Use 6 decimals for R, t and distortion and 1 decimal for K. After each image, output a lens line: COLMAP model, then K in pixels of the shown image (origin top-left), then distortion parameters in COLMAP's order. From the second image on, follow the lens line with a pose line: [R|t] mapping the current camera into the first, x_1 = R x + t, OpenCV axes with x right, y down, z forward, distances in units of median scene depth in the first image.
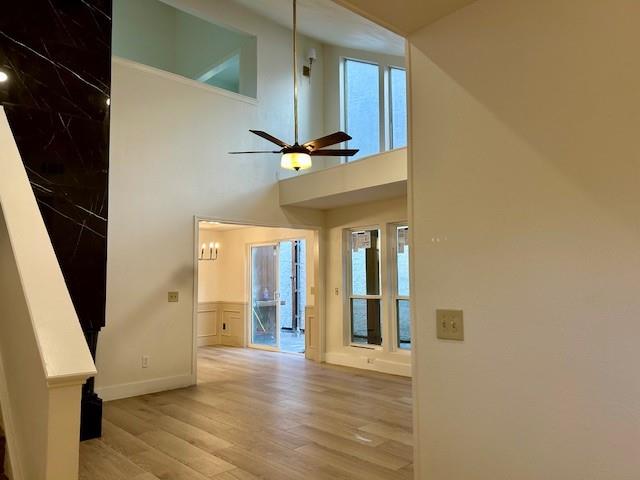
lens RADIAL K [[464.4, 0, 336.3], [0, 464.4, 234.5], [0, 0, 1]] dist [0.019030, -0.031717]
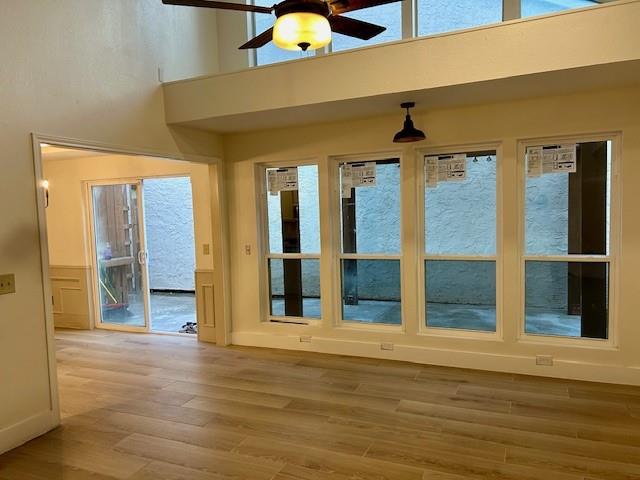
lens RADIAL K [[464.4, 0, 325.9], [0, 464.4, 242.1], [0, 0, 1]] dist [0.019030, -0.031717]
pose [[0.923654, -0.040938, 0.381035, -0.167813], [-0.018633, 0.988305, 0.151350, -0.002132], [-0.382774, -0.146895, 0.912089, 0.302099]]
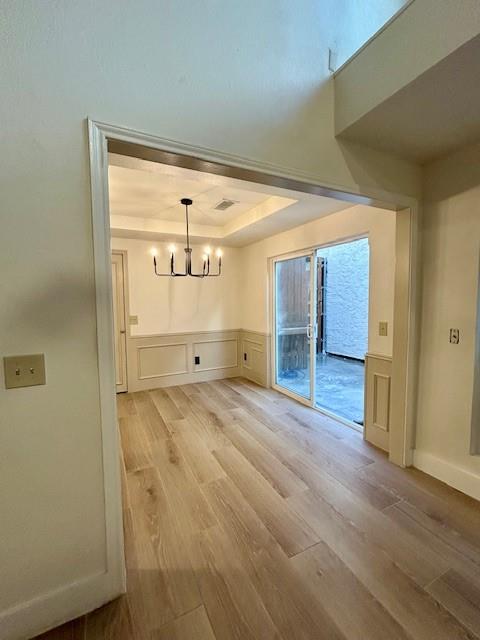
lens RADIAL K [[280.9, 0, 241.8], [0, 280.9, 319.5], [0, 0, 1]] dist [0.003626, 0.000642]
pose [[0.951852, 0.024545, -0.305573, -0.119011], [0.026245, 0.986605, 0.161001, 0.057278], [0.305431, -0.161269, 0.938458, 0.698835]]
